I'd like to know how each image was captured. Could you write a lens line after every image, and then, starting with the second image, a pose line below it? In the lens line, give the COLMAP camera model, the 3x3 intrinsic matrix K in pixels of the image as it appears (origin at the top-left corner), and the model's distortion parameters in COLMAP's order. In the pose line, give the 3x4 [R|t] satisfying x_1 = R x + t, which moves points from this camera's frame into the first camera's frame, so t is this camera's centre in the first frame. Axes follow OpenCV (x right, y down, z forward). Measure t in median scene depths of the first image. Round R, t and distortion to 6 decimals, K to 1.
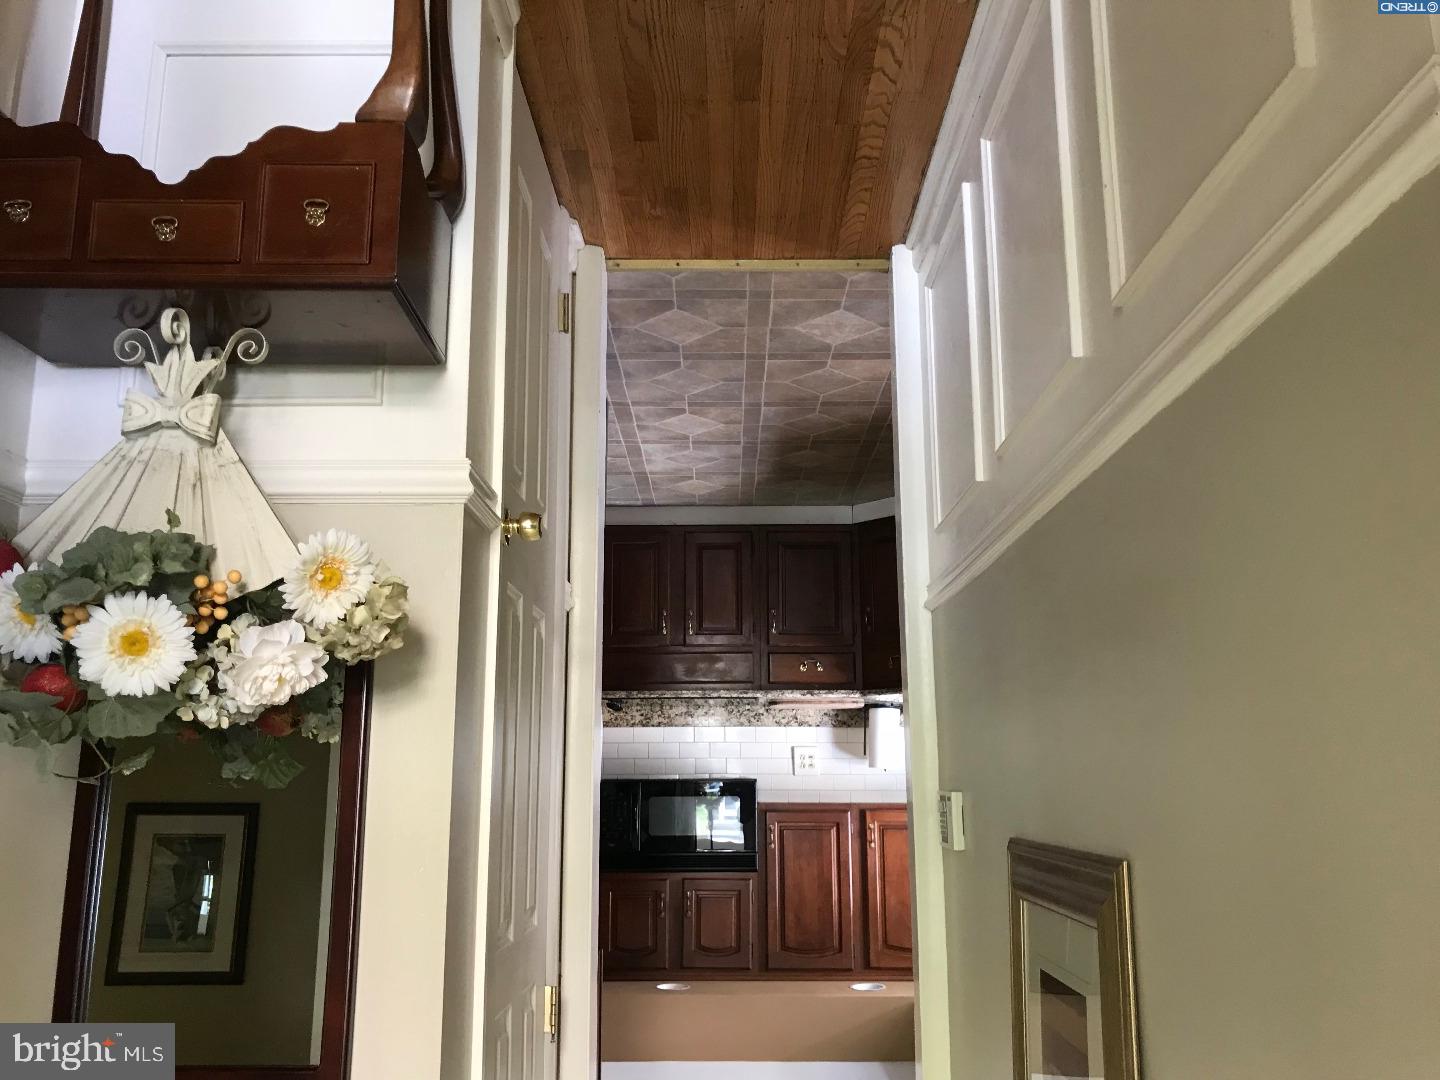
lens RADIAL K [[1185.0, 0, 719.7], [0, 1185.0, 545.2], [0, 0, 1]] dist [0.112021, -0.212867]
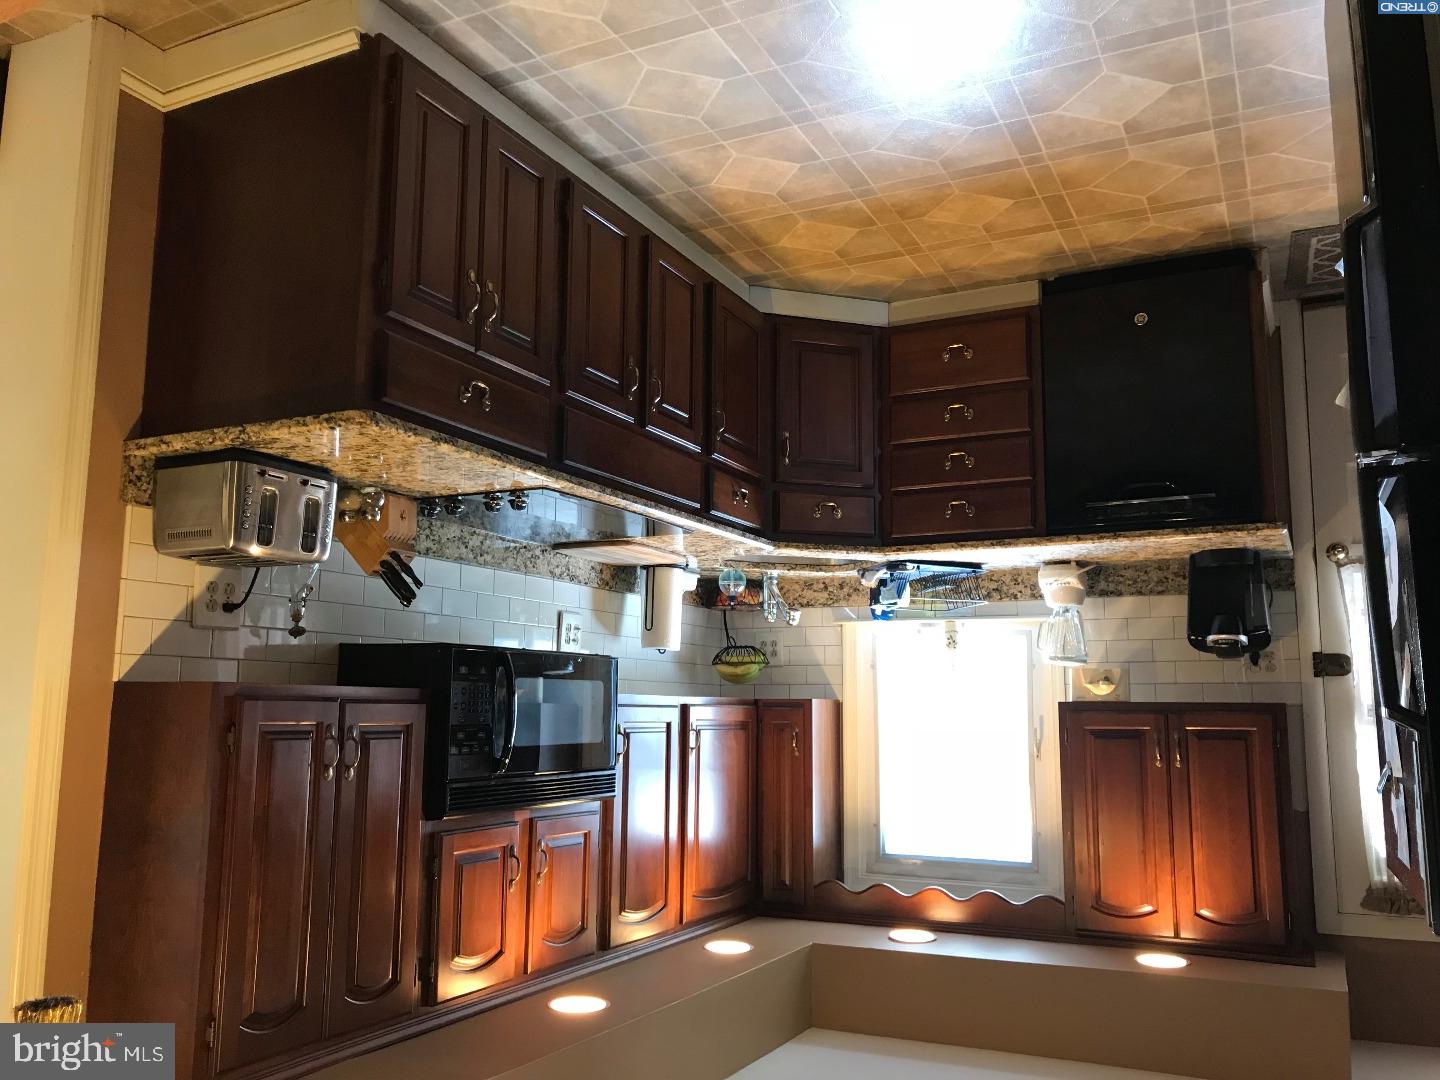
lens RADIAL K [[1185.0, 0, 719.7], [0, 1185.0, 545.2], [0, 0, 1]] dist [0.112021, -0.212867]
pose [[0.432149, 0.130494, 0.892311, -0.485906], [-0.191785, 0.980139, -0.050456, 0.150507], [-0.881173, -0.149328, 0.448593, 0.639509]]
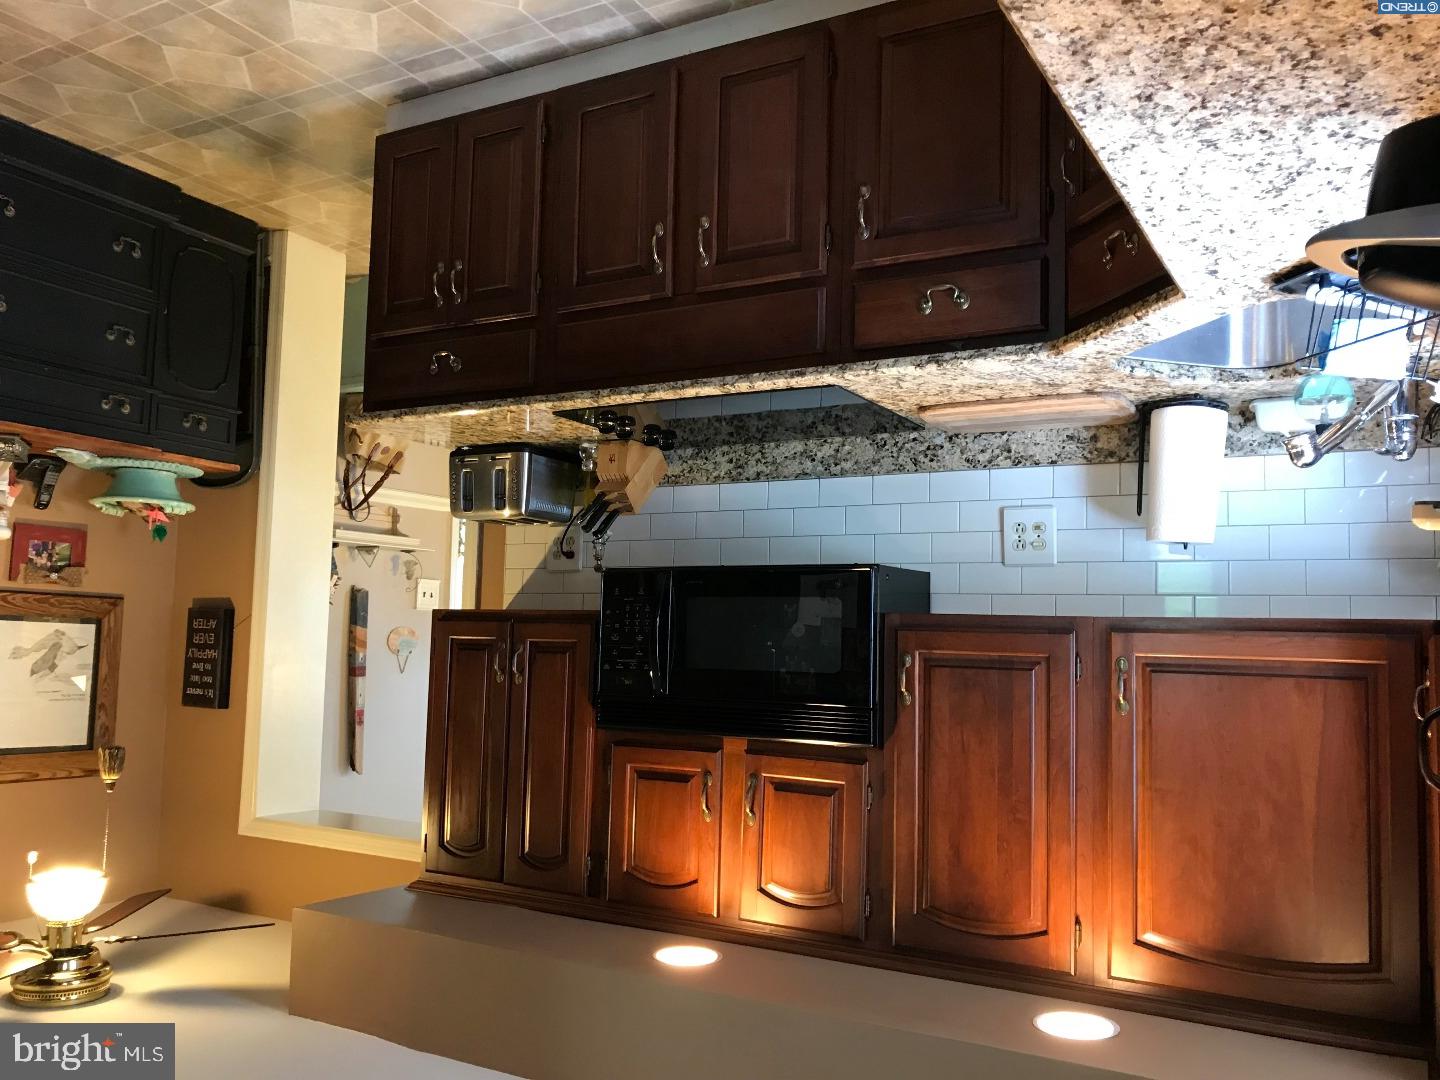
lens RADIAL K [[1185.0, 0, 719.7], [0, 1185.0, 545.2], [0, 0, 1]] dist [0.112021, -0.212867]
pose [[0.876997, -0.017555, -0.480174, 0.195251], [0.070597, 0.993195, 0.092629, 0.131369], [0.475281, -0.115134, 0.872269, 0.517556]]
